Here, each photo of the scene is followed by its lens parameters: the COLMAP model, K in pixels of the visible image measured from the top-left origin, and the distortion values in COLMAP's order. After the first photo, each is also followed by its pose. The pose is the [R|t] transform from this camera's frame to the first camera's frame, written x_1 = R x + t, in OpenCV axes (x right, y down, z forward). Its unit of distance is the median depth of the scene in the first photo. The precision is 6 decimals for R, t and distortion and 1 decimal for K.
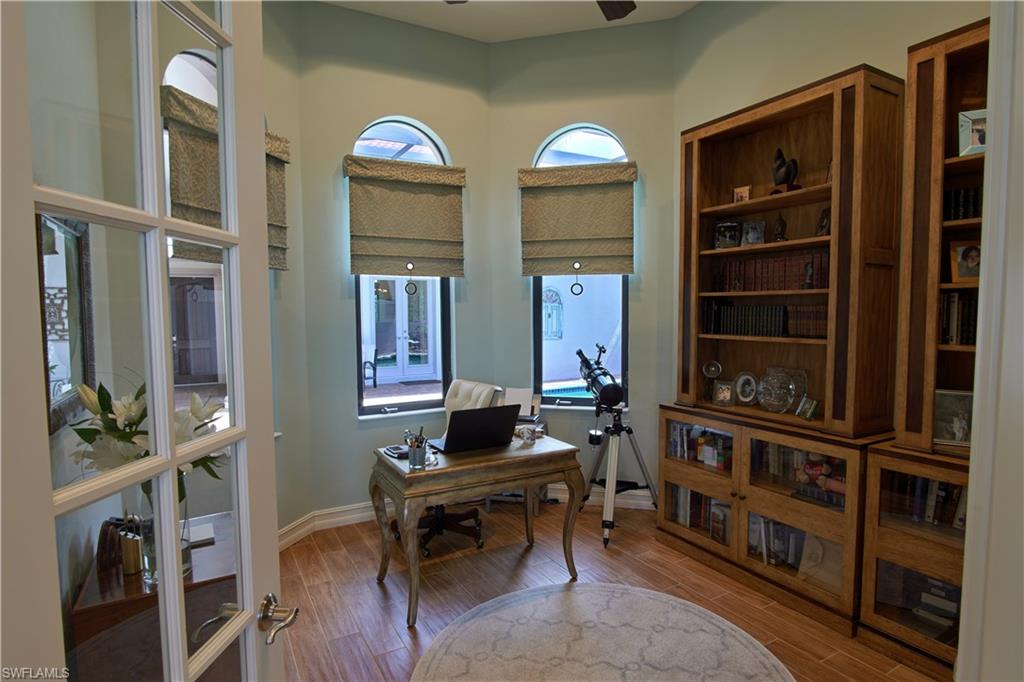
lens RADIAL K [[543.8, 0, 510.7], [0, 543.8, 339.7], [0, 0, 1]] dist [-0.020742, -0.001110]
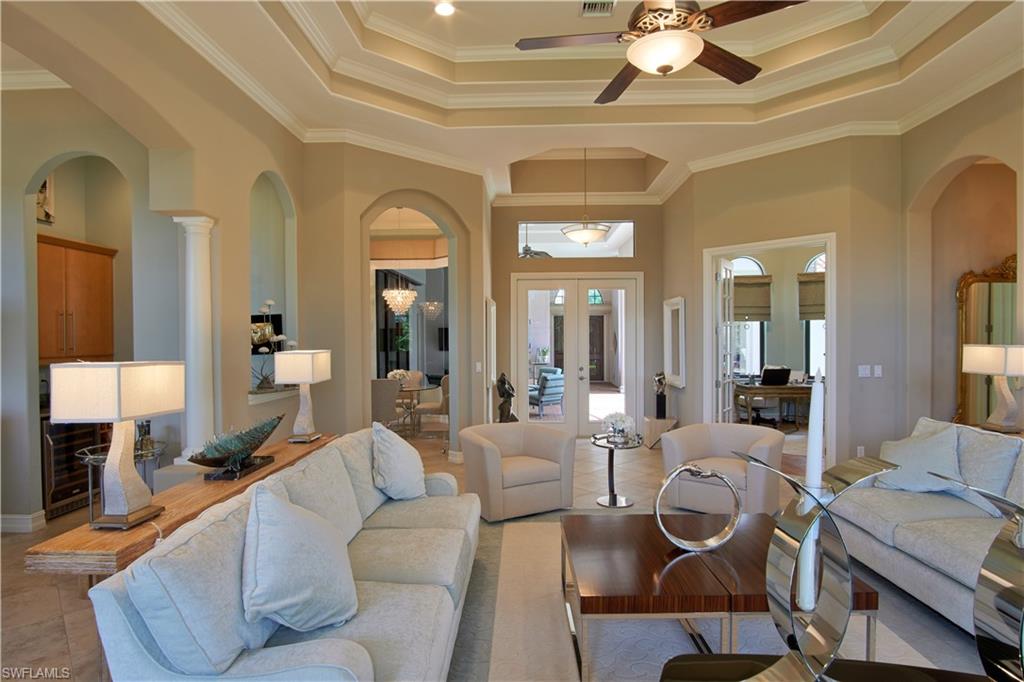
lens RADIAL K [[543.8, 0, 515.8], [0, 543.8, 346.3], [0, 0, 1]] dist [-0.020742, -0.001110]
pose [[0.855547, 0.008328, -0.517658, 0.181222], [-0.030891, 0.998910, -0.034984, 0.106727], [0.516803, 0.045921, 0.854872, -1.547588]]
